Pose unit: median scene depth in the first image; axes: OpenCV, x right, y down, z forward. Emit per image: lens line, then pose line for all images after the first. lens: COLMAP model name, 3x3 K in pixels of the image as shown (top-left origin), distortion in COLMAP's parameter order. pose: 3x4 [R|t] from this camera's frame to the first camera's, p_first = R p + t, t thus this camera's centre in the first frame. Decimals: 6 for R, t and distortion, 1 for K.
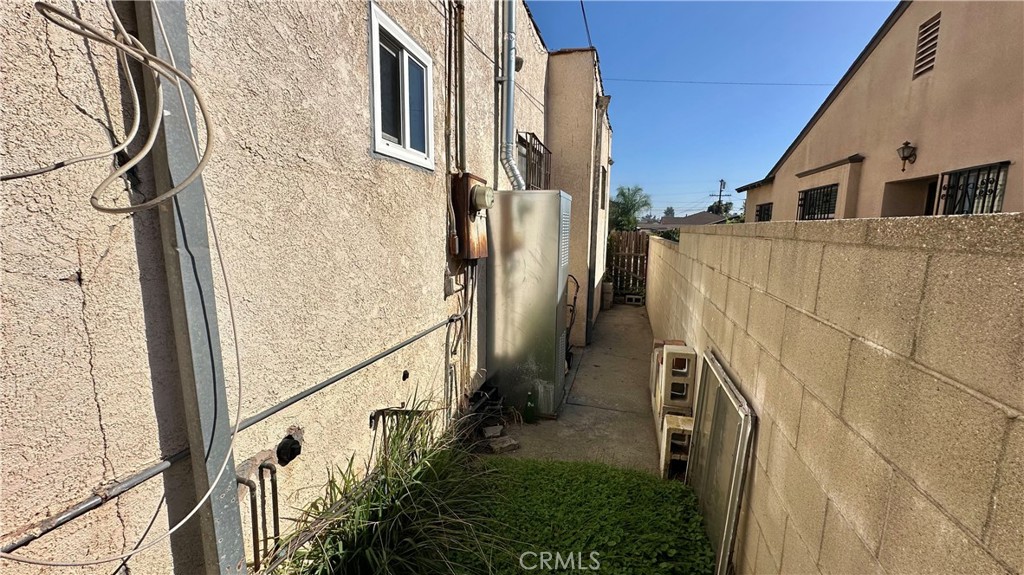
lens RADIAL K [[410.0, 0, 510.6], [0, 410.0, 289.8], [0, 0, 1]] dist [-0.001652, -0.000020]
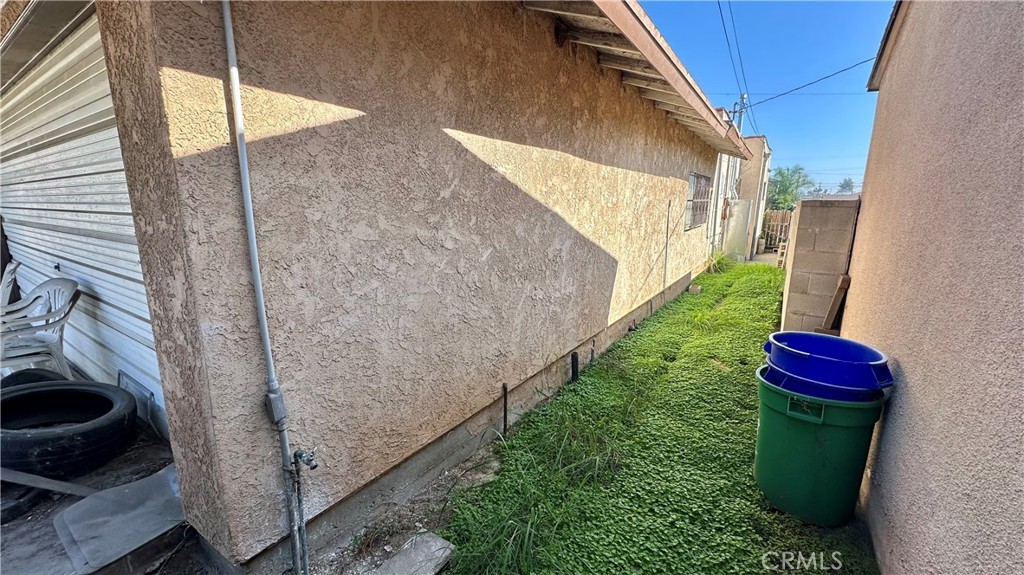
lens RADIAL K [[410.0, 0, 512.6], [0, 410.0, 290.4], [0, 0, 1]] dist [-0.001652, -0.000020]
pose [[0.953107, 0.056498, -0.297312, -0.242558], [-0.039616, 0.997258, 0.062510, 0.128244], [0.300029, -0.047800, 0.952732, -0.986257]]
